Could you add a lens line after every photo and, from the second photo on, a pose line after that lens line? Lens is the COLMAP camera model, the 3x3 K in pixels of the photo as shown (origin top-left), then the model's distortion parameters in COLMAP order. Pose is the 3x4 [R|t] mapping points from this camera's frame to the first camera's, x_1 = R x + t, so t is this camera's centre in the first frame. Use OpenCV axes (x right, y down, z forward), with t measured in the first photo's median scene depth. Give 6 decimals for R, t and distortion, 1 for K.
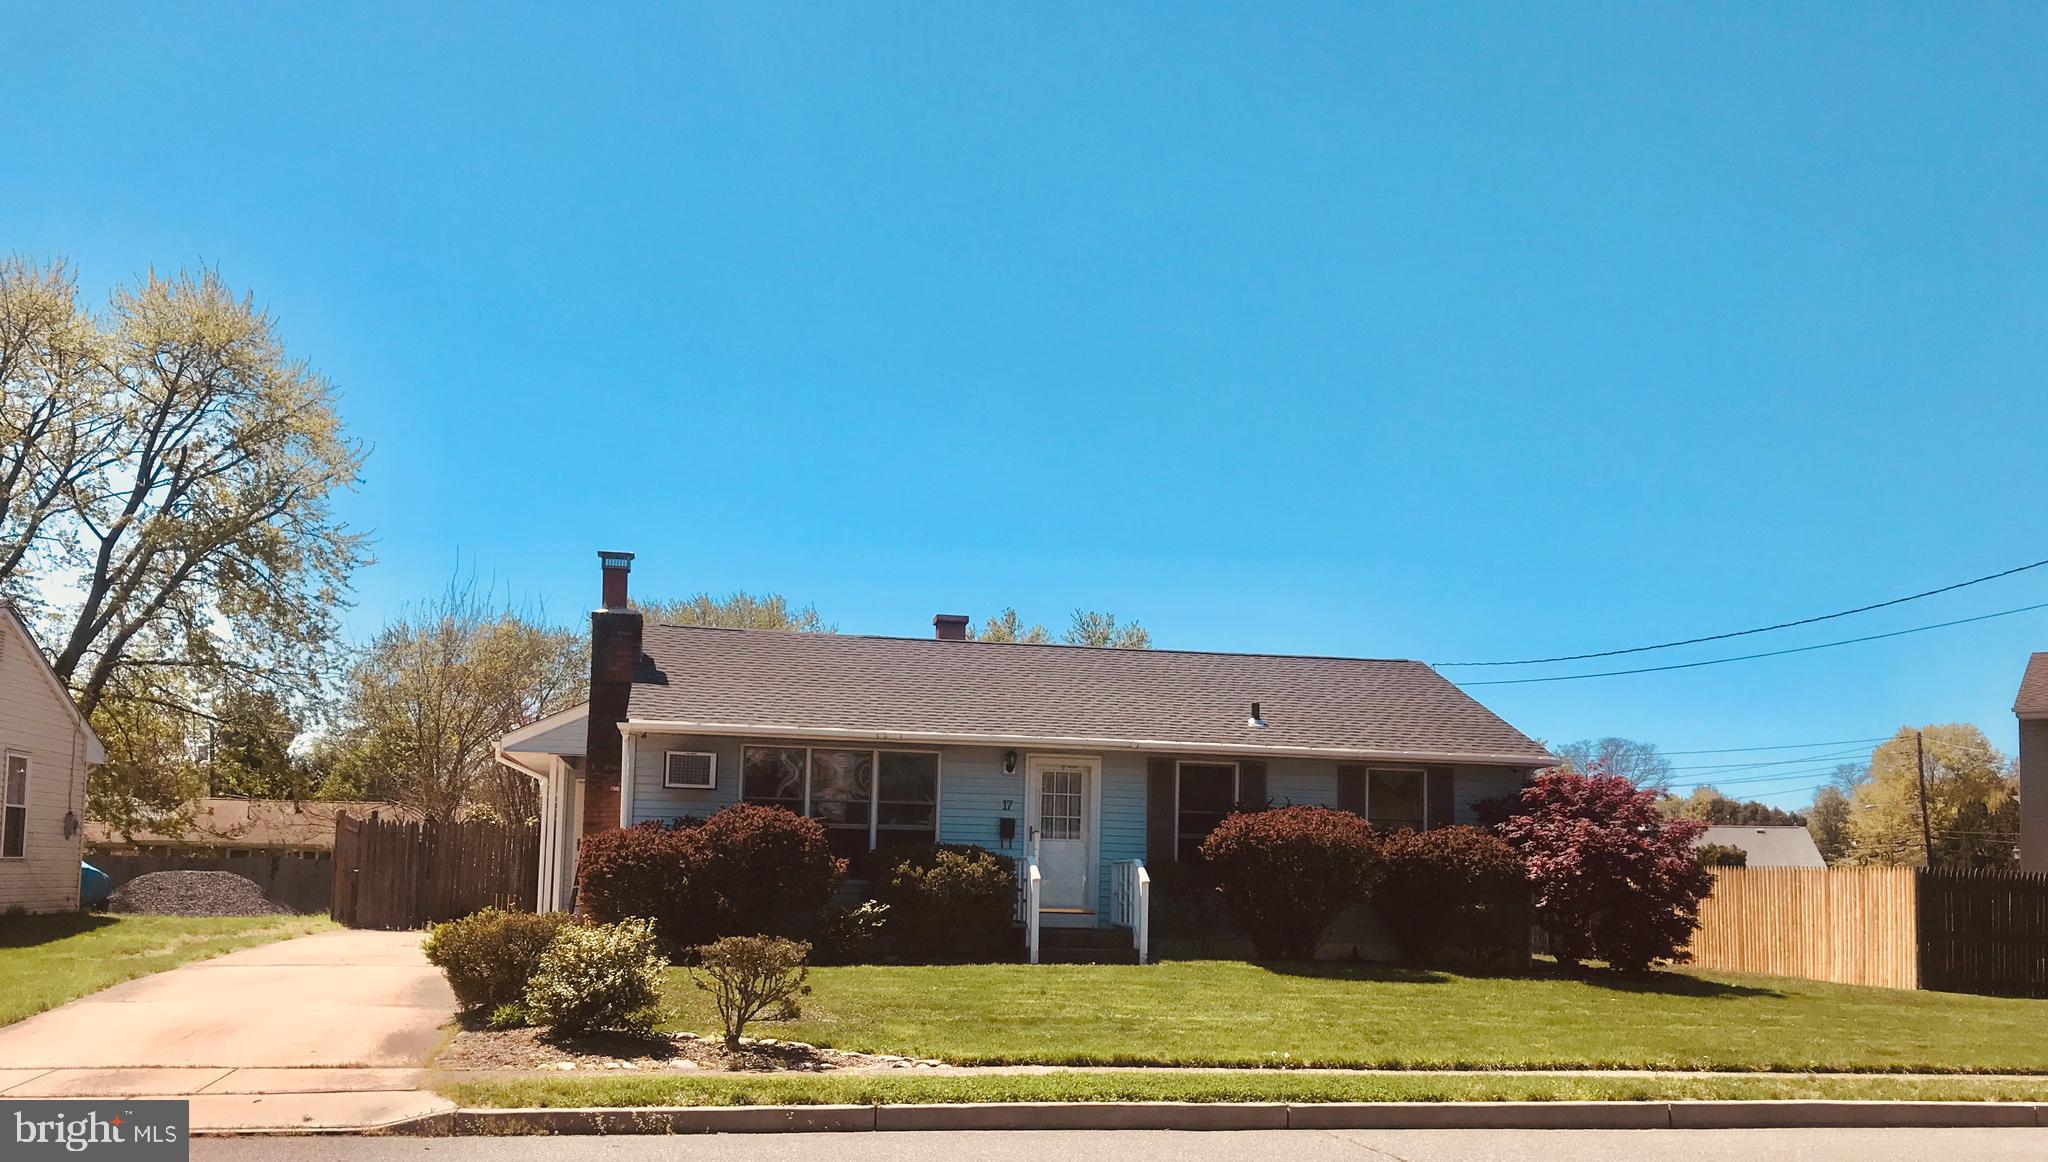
lens RADIAL K [[1598.6, 0, 1024.0], [0, 1598.6, 581.0], [0, 0, 1]] dist [-0.001674, -0.005342]
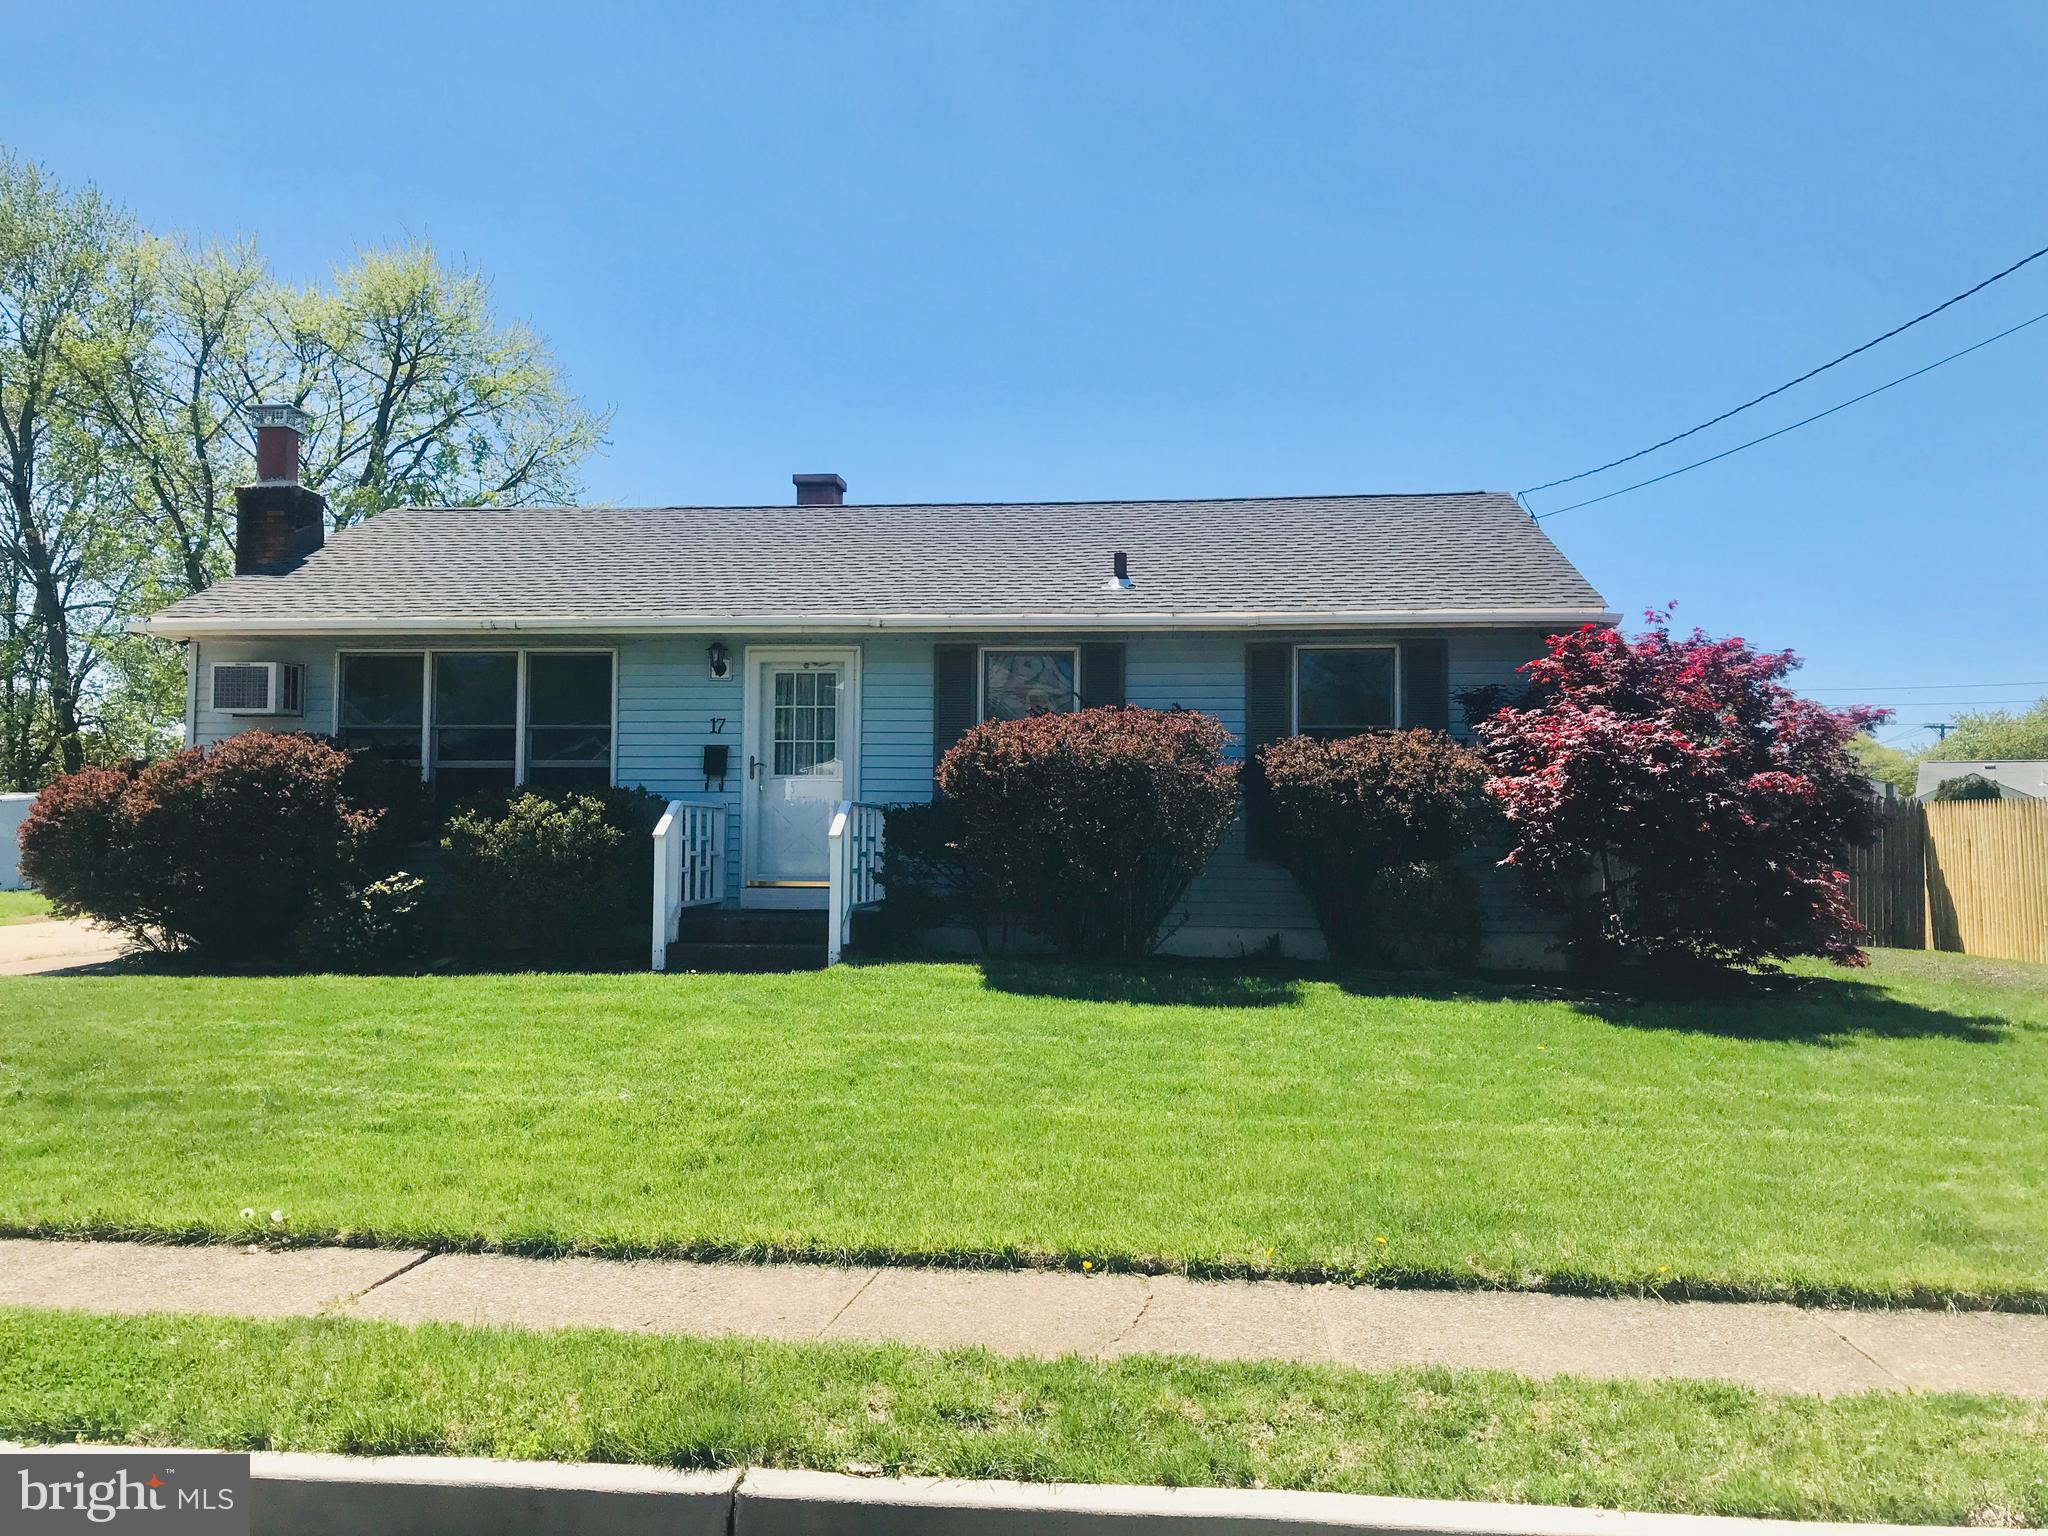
lens RADIAL K [[1666.5, 0, 1024.0], [0, 1666.5, 768.0], [0, 0, 1]] dist [0.003674, 0.009793]
pose [[0.968849, -0.029451, -0.245895, 0.277708], [0.062059, 0.990096, 0.125931, 0.080003], [0.239751, -0.137269, 0.961081, 0.377691]]
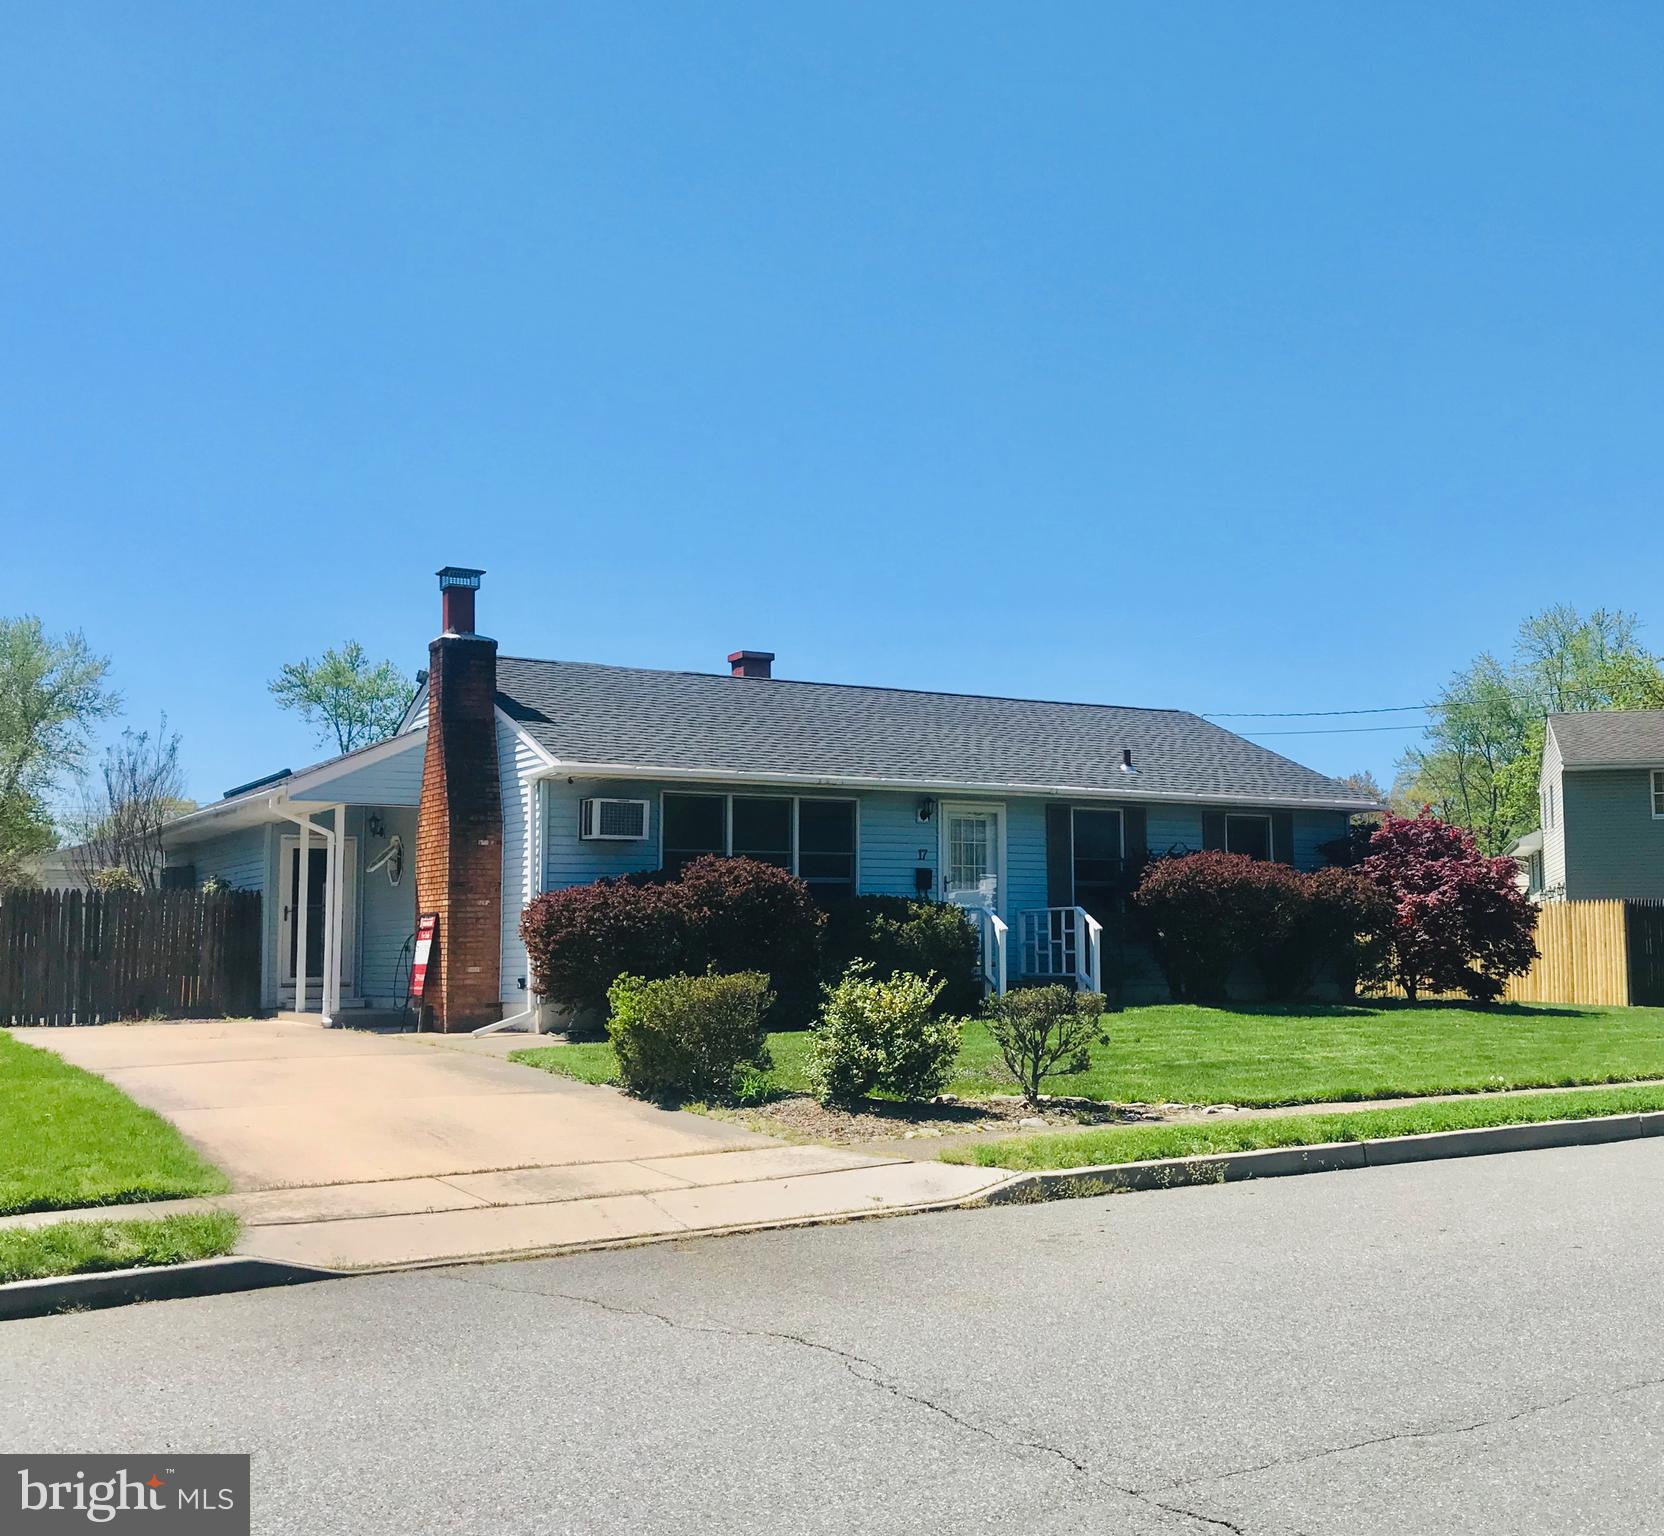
lens RADIAL K [[1757.9, 0, 832.0], [0, 1757.9, 768.0], [0, 0, 1]] dist [0.001187, 0.002103]
pose [[0.941941, 0.001046, 0.335776, -0.410549], [-0.029636, 0.996351, 0.080034, 0.007961], [-0.334467, -0.085339, 0.938536, 0.048693]]
